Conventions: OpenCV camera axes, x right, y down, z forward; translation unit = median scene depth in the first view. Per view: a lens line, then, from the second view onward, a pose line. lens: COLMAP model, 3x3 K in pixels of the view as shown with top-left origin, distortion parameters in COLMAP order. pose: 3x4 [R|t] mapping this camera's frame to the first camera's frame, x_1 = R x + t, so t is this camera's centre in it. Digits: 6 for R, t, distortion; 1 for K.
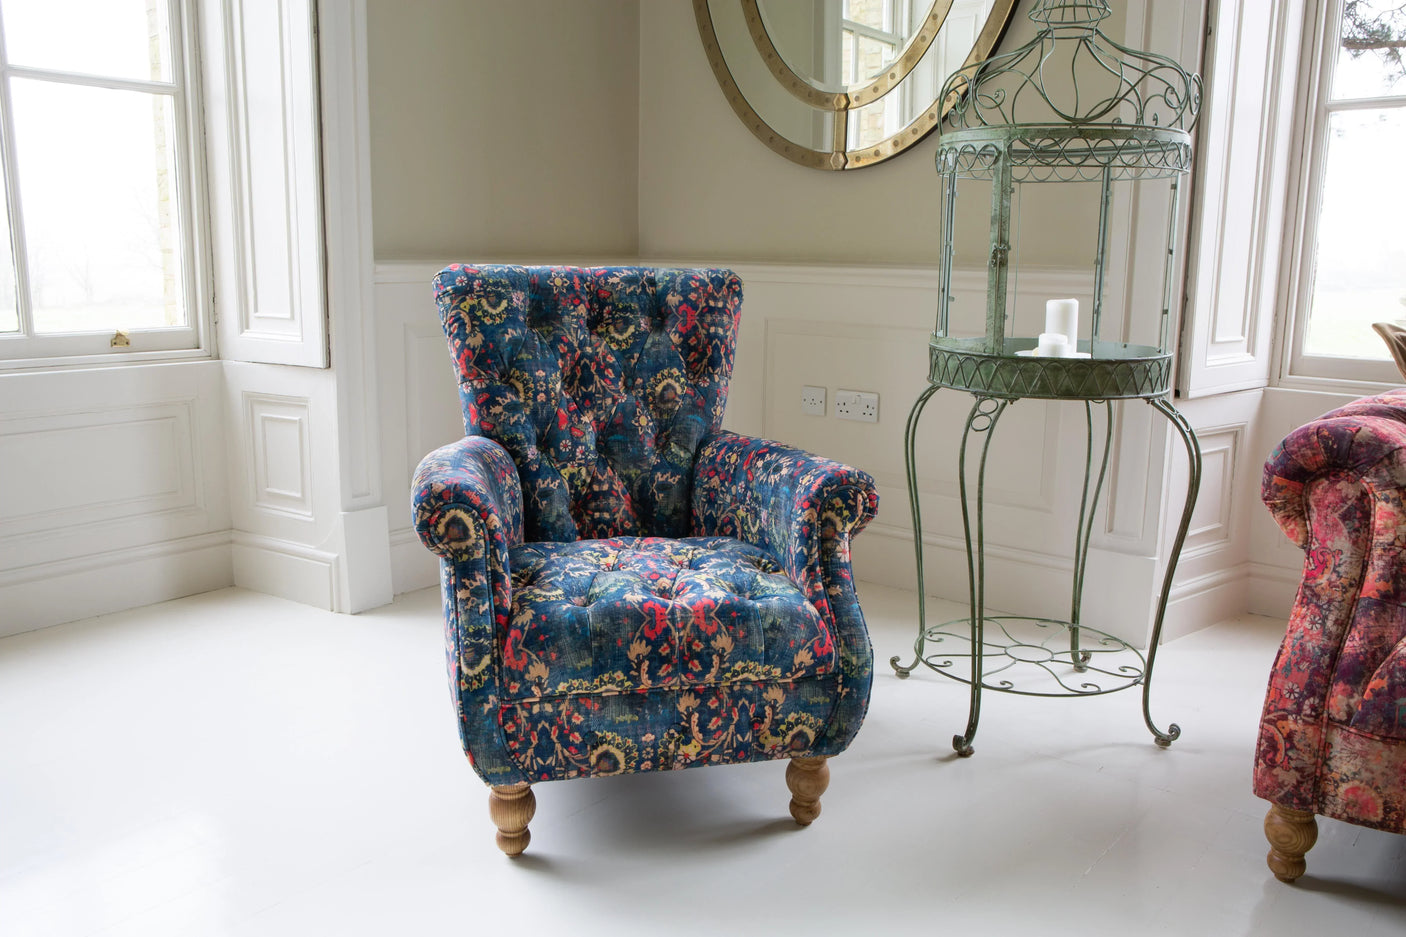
lens RADIAL K [[1159.6, 0, 708.8], [0, 1159.6, 464.8], [0, 0, 1]] dist [-0.100157, 0.118426]
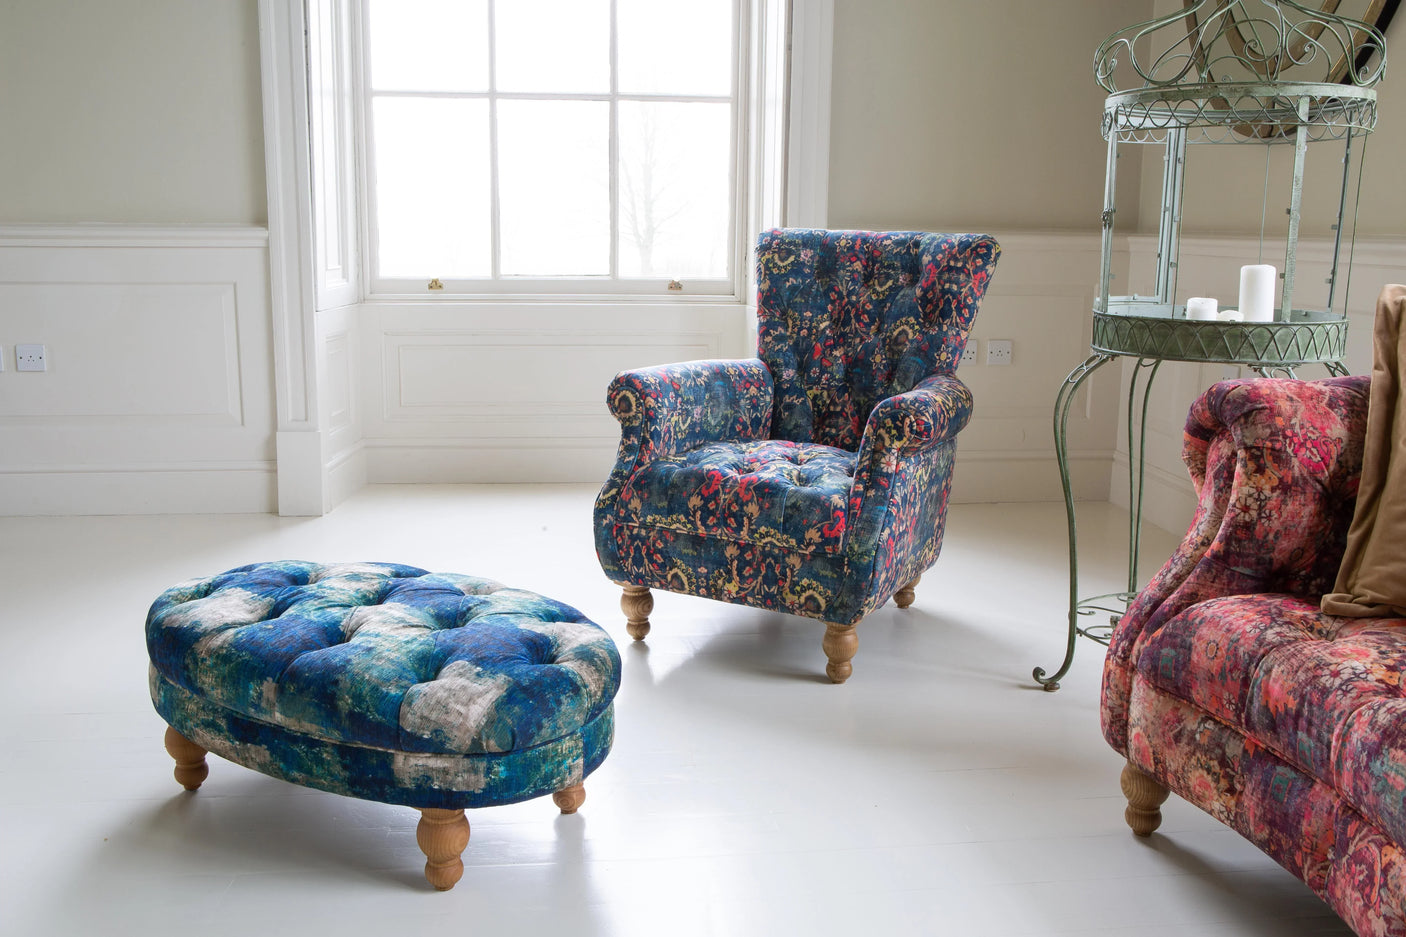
lens RADIAL K [[1244.9, 0, 701.2], [0, 1244.9, 462.1], [0, 0, 1]] dist [-0.103027, 0.153151]
pose [[0.711813, 0.127597, -0.690682, 0.908774], [-0.130451, 0.990268, 0.048501, 0.038076], [0.690149, 0.055576, 0.721531, -0.064028]]
